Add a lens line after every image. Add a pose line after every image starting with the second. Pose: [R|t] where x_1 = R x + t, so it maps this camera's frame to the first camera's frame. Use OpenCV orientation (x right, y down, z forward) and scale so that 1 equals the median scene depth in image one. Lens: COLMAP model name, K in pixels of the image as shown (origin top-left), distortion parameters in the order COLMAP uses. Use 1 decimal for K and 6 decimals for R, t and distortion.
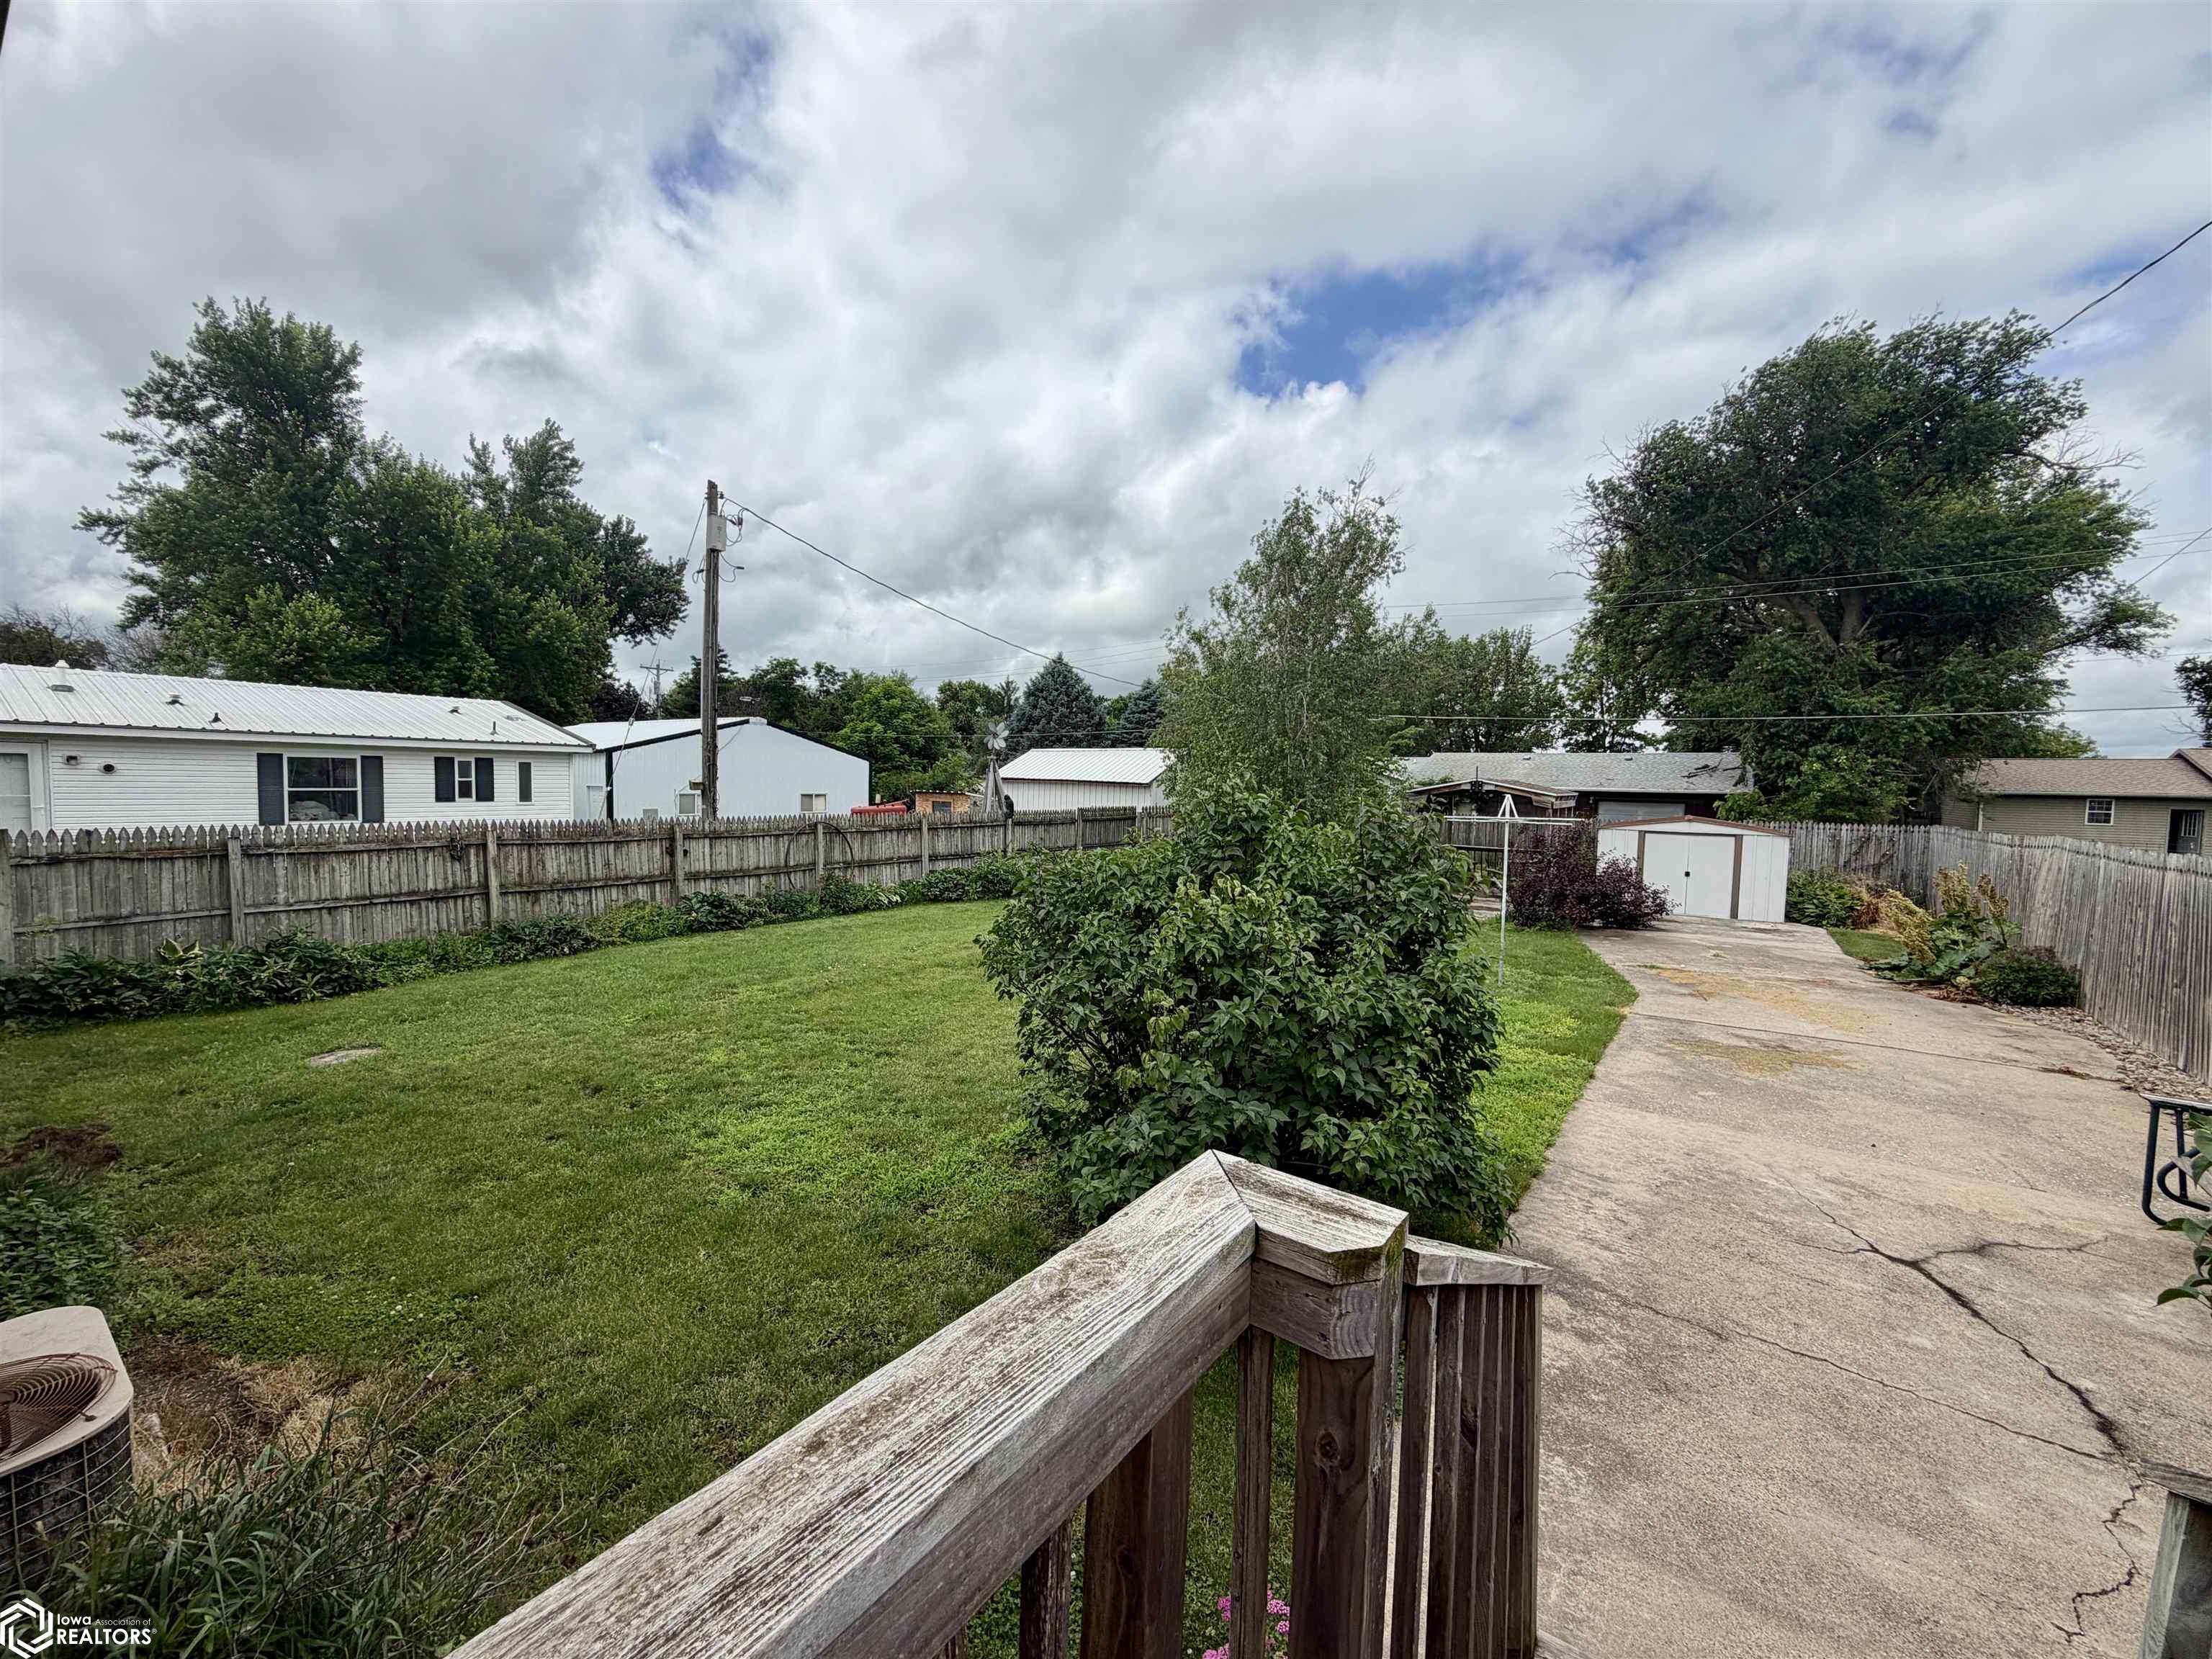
lens RADIAL K [[881.4, 0, 1096.4], [0, 881.4, 836.5], [0, 0, 1]] dist [-0.000282, 0.000099]
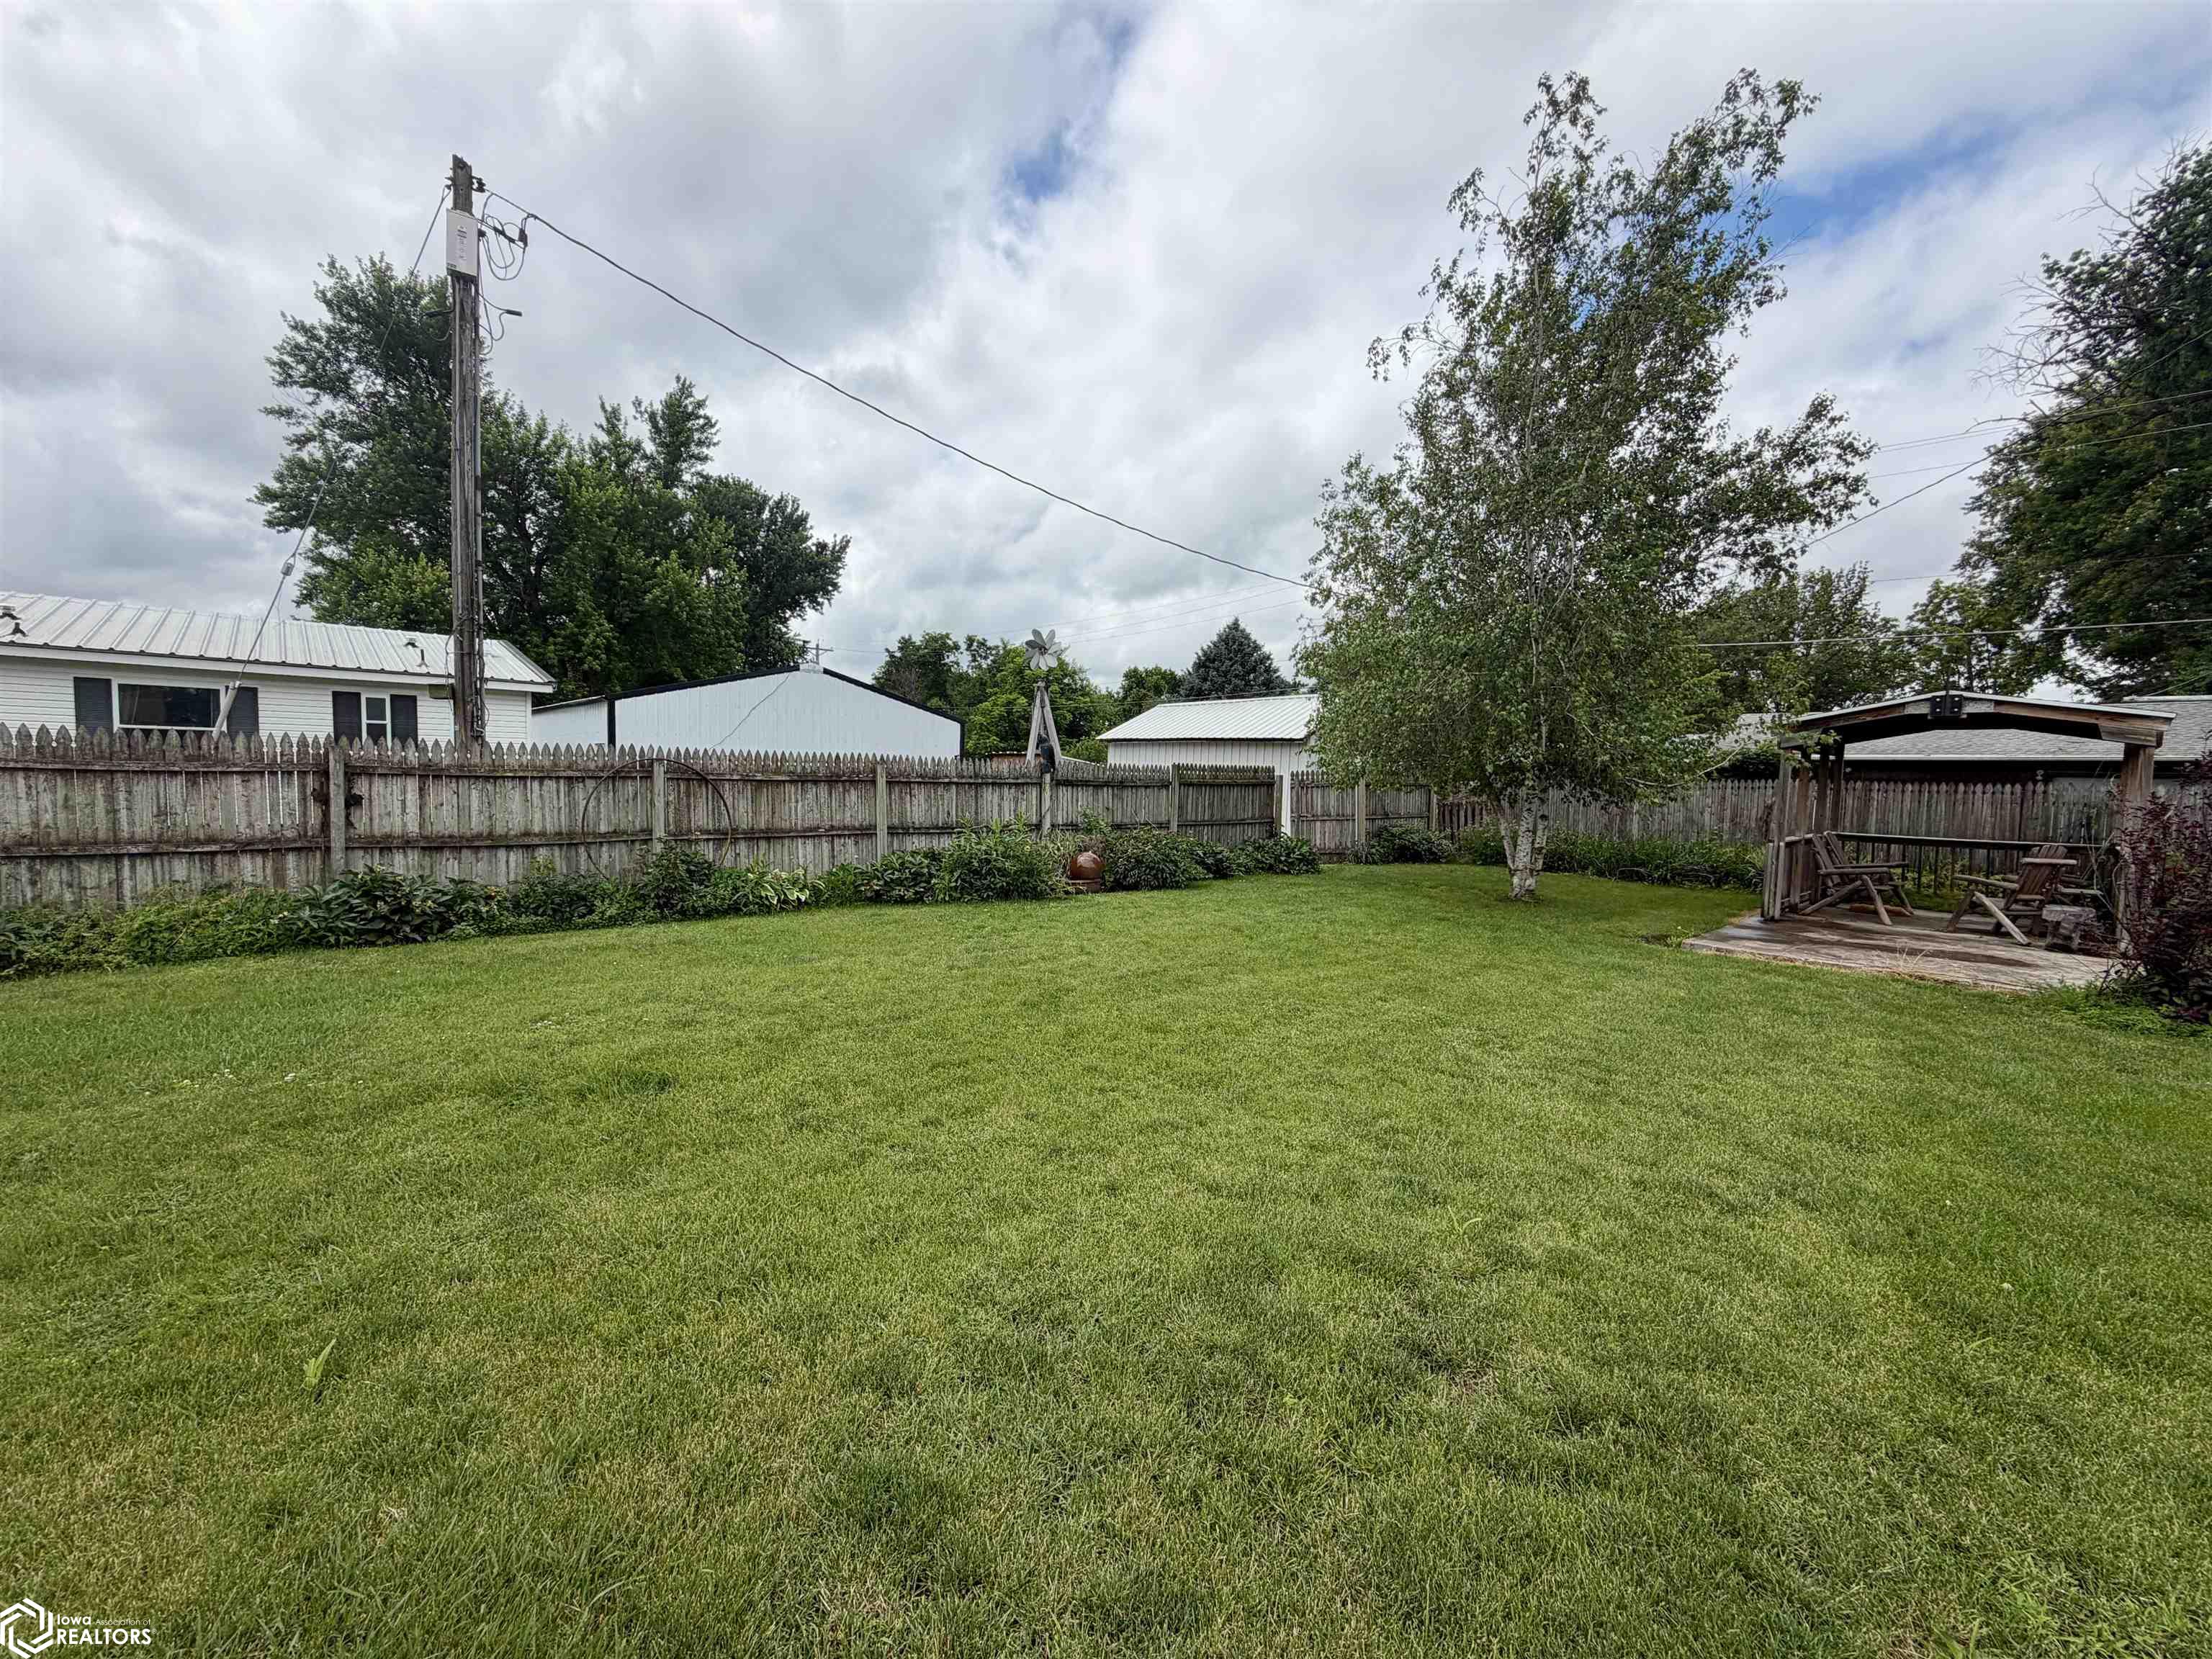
lens RADIAL K [[881.4, 0, 1096.4], [0, 881.4, 836.5], [0, 0, 1]] dist [-0.000282, 0.000099]
pose [[0.974102, 0.019156, -0.225296, 0.075653], [-0.018806, 0.999816, 0.003700, 0.020834], [0.225326, 0.000633, 0.974283, 0.385185]]
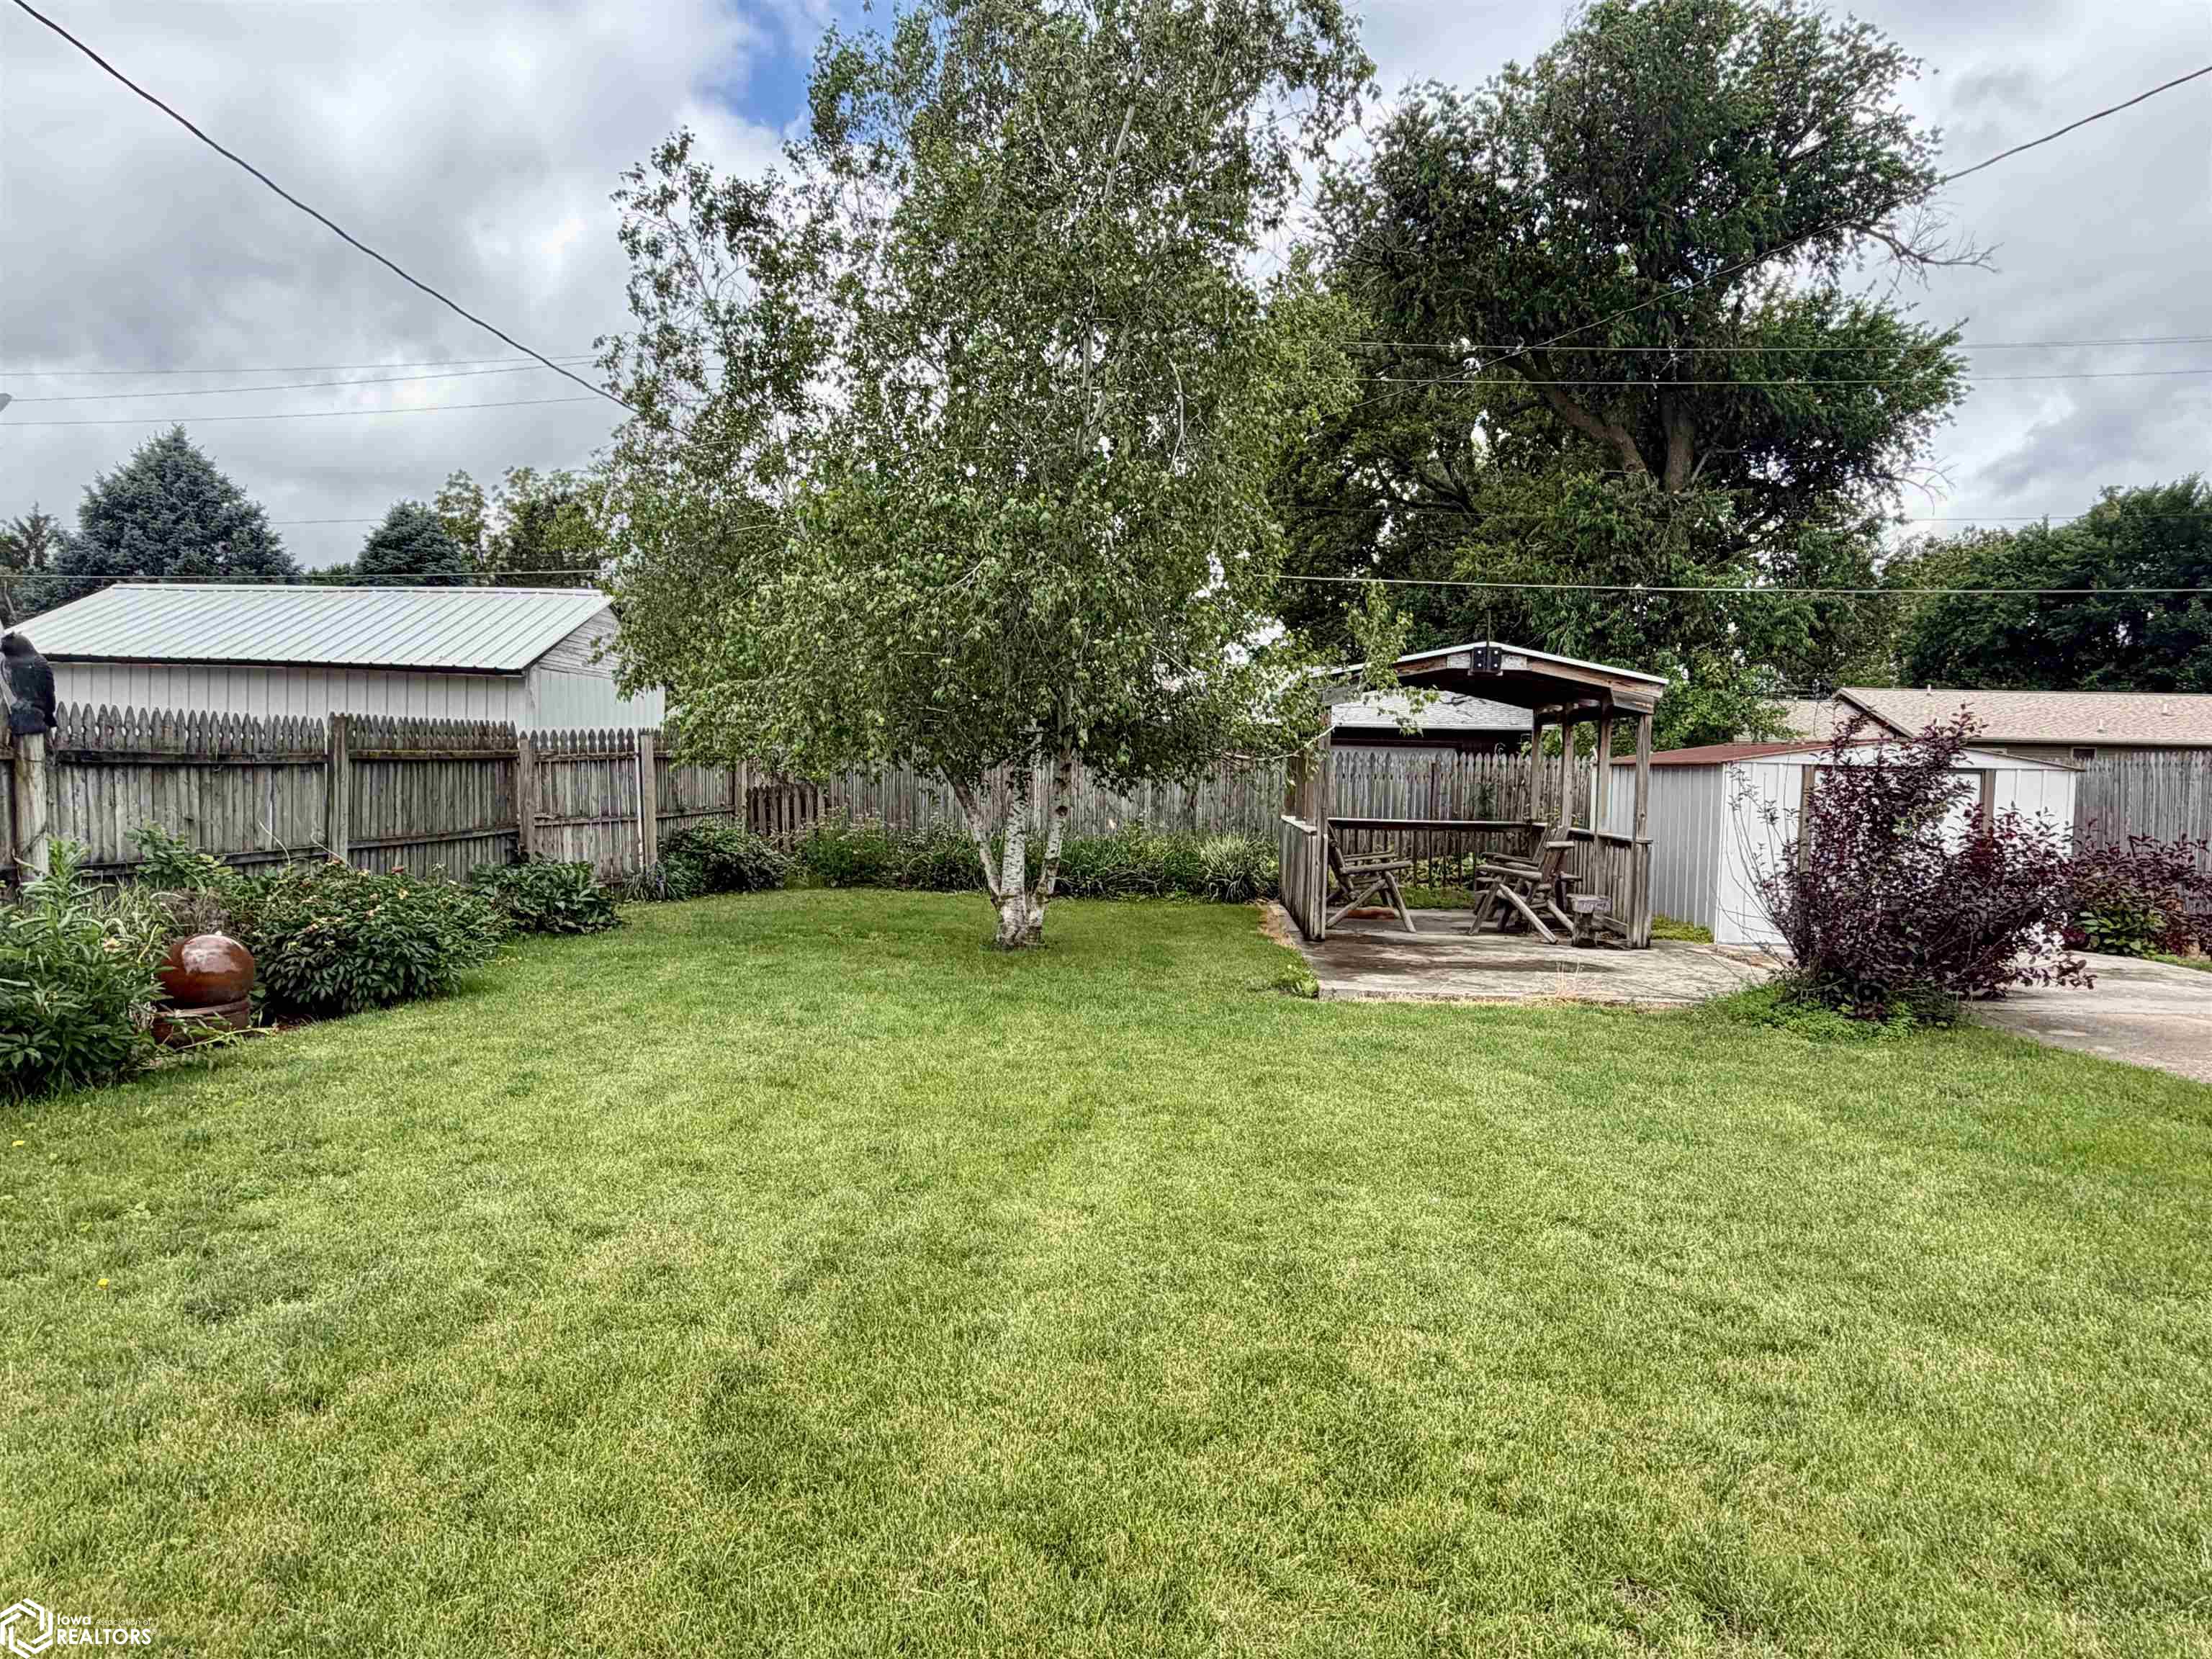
lens RADIAL K [[1374.7, 0, 1104.6], [0, 1374.7, 873.1], [0, 0, 1]] dist [-0.004228, 0.000113]
pose [[0.850912, -0.042945, 0.523549, -0.046125], [0.028309, 0.998953, 0.035931, 0.011246], [-0.524544, -0.015753, 0.851237, 0.518456]]
